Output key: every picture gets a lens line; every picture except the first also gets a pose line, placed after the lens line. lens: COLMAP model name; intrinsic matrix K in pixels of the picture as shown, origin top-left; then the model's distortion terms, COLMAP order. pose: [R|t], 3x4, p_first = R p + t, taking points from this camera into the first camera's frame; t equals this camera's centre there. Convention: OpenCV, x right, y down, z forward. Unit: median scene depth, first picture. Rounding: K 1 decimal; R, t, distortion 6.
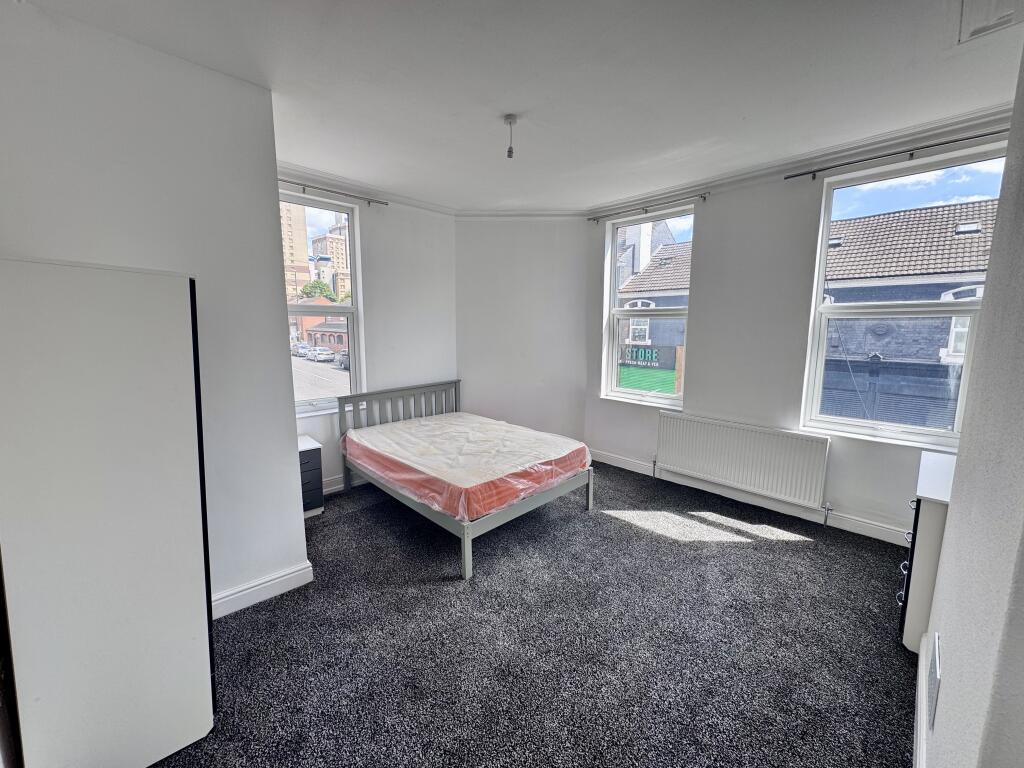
lens RADIAL K [[406.8, 0, 512.0], [0, 406.8, 384.0], [0, 0, 1]] dist [-0.002065, -0.000098]
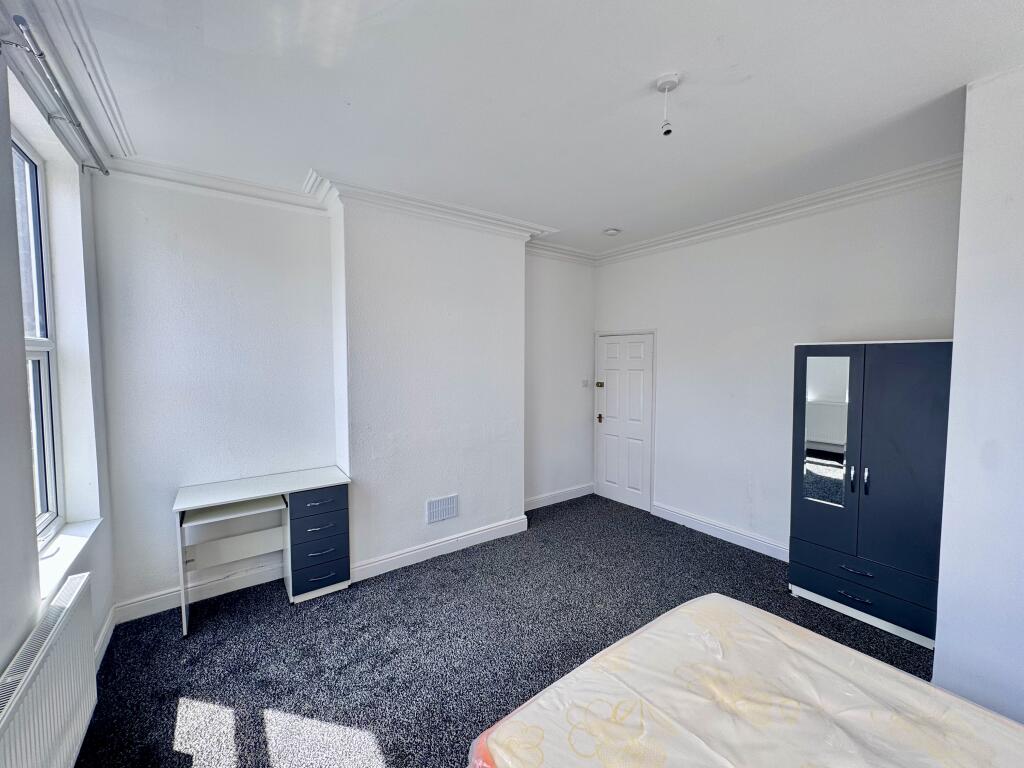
lens RADIAL K [[406.8, 0, 512.0], [0, 406.8, 384.0], [0, 0, 1]] dist [-0.002065, -0.000098]
pose [[-0.990584, -0.009747, 0.136561, 0.118824], [0.017134, 0.980795, 0.194289, -0.220346], [-0.135832, 0.194799, -0.971392, 1.378326]]
